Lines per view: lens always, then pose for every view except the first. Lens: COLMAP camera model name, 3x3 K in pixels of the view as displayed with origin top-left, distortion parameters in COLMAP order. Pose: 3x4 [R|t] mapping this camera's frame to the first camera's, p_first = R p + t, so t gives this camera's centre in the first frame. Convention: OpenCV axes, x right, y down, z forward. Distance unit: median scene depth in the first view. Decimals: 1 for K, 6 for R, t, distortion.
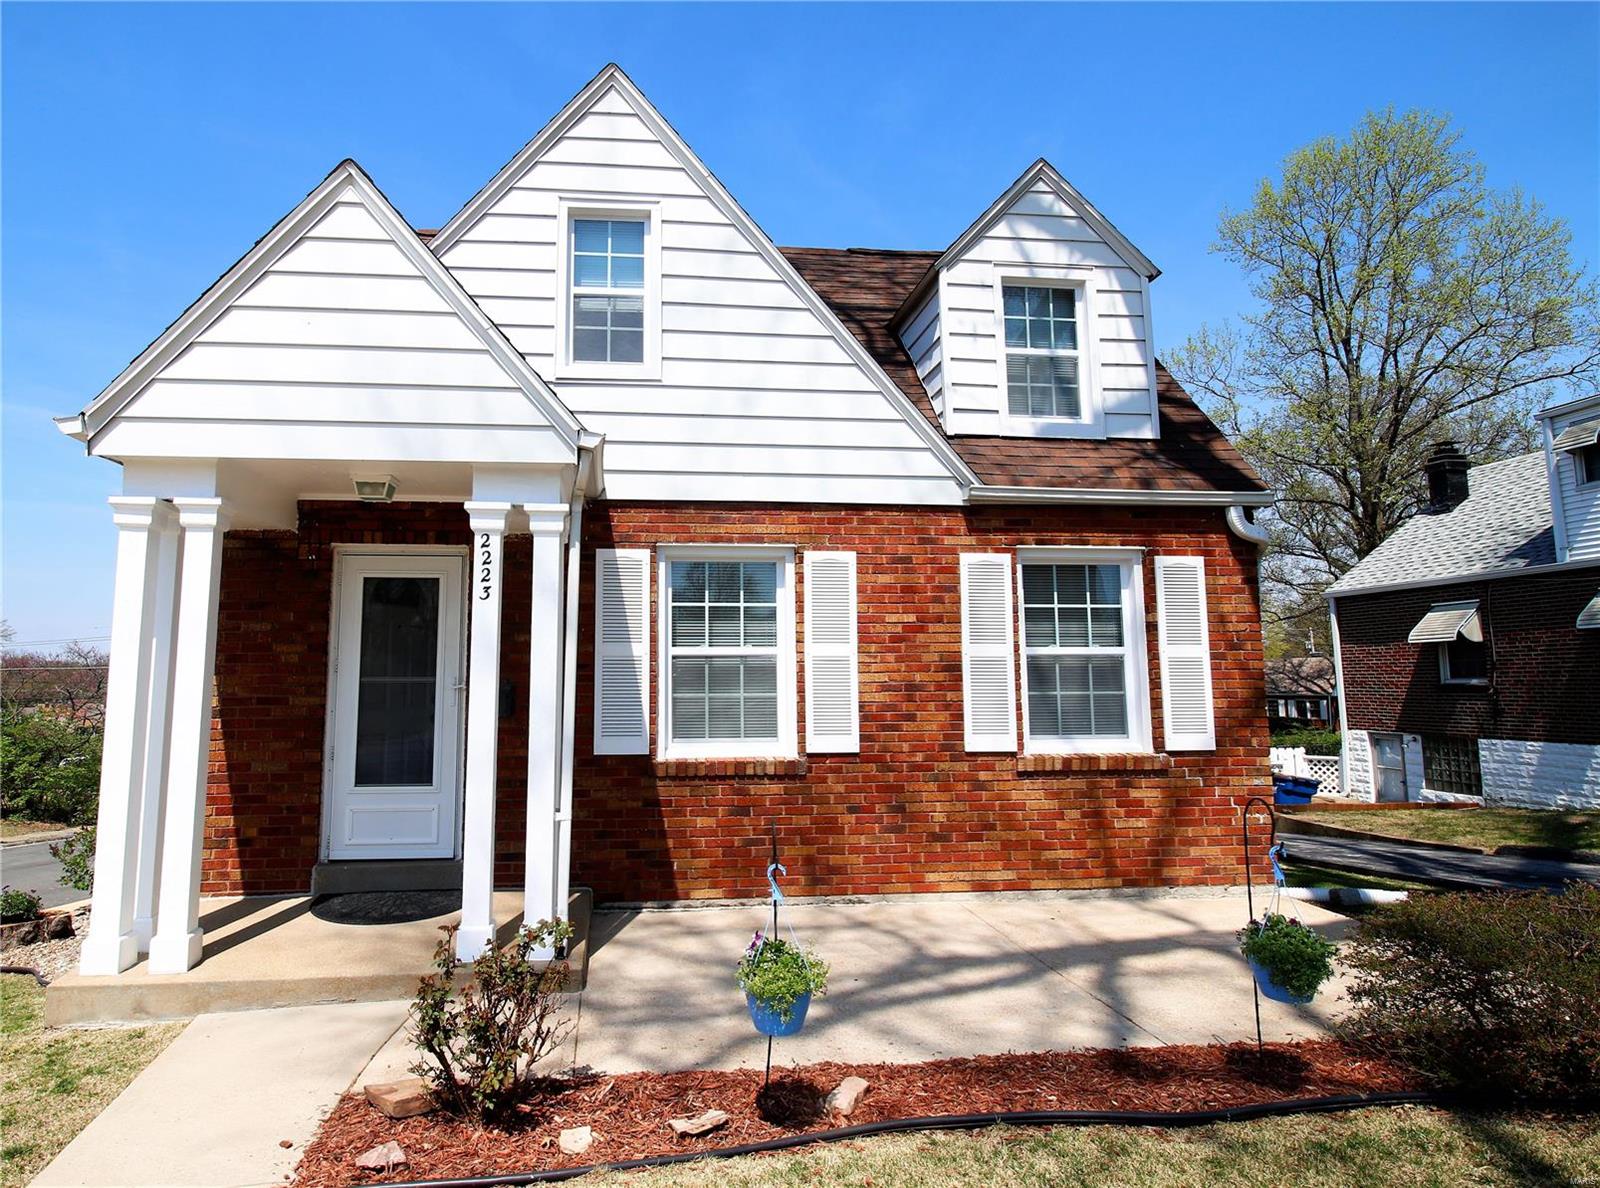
lens RADIAL K [[865.9, 0, 797.7], [0, 865.9, 579.5], [0, 0, 1]] dist [0.005701, -0.002933]
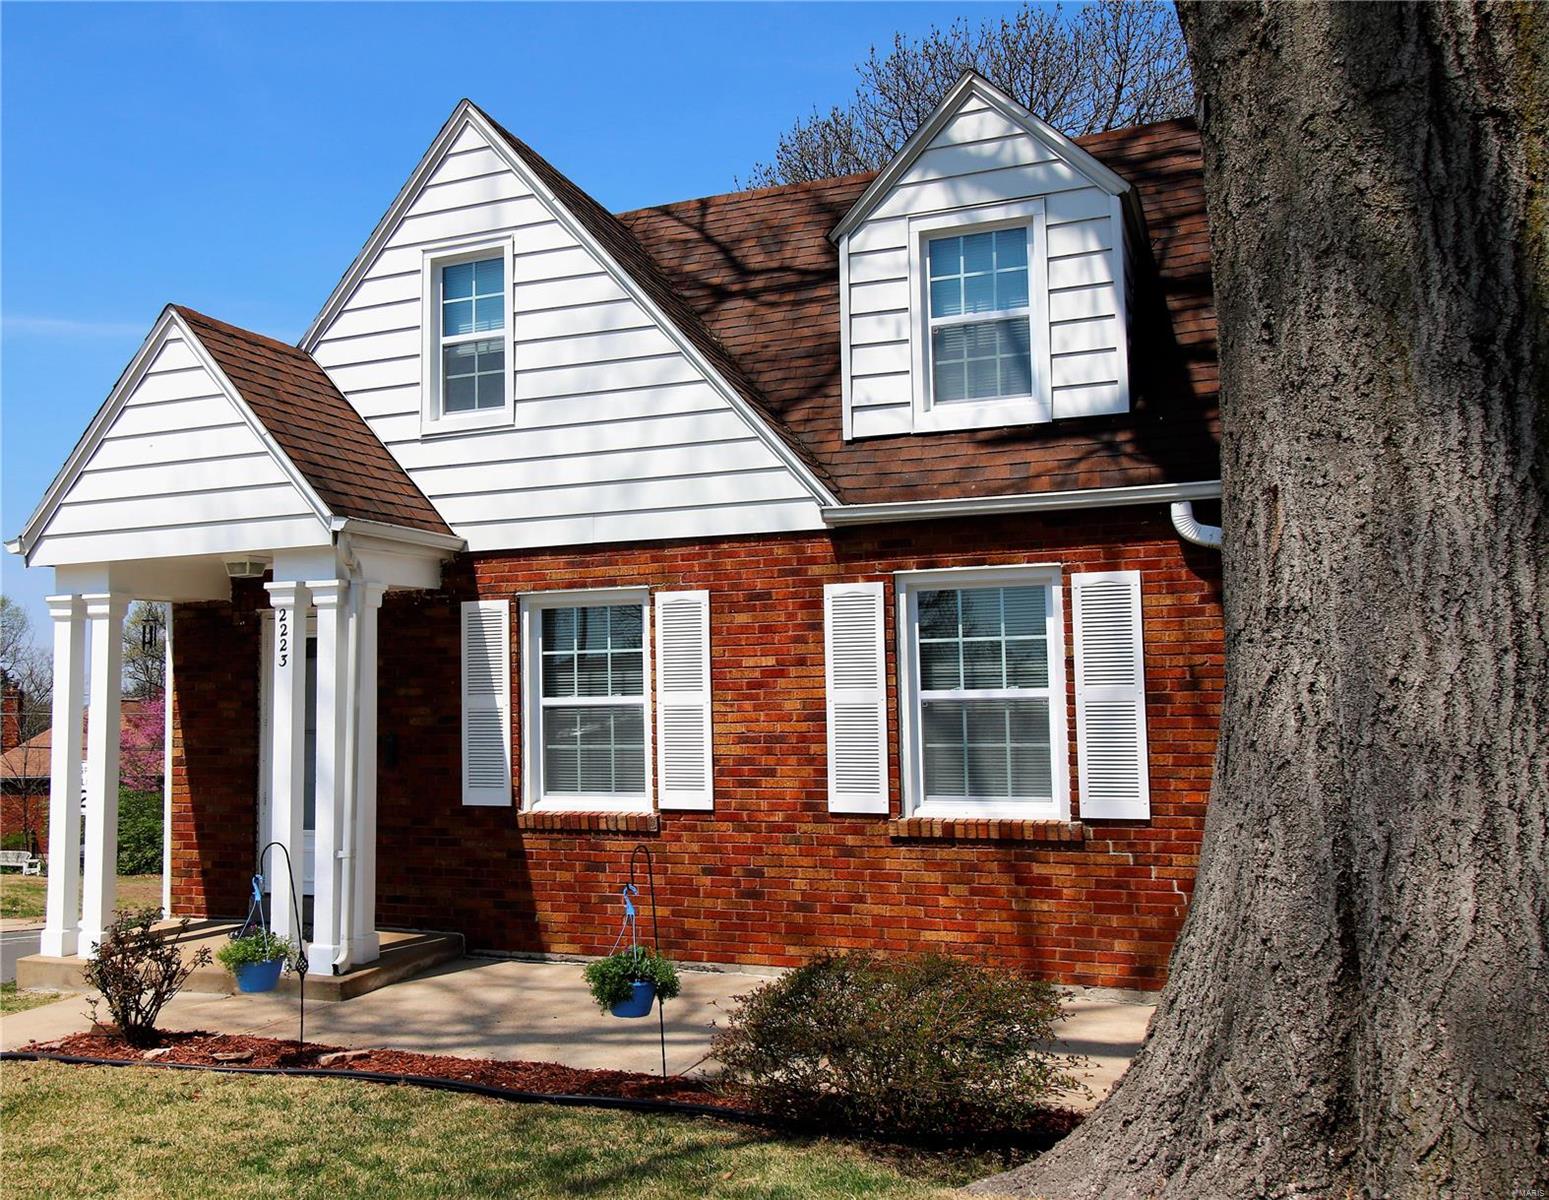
lens RADIAL K [[1398.0, 0, 775.5], [0, 1398.0, 598.5], [0, 0, 1]] dist [0.015050, 0.032022]
pose [[0.893741, -0.043274, -0.446492, 0.790666], [0.058898, 0.998040, 0.021166, -0.050524], [0.444700, -0.045214, 0.894537, -0.282076]]
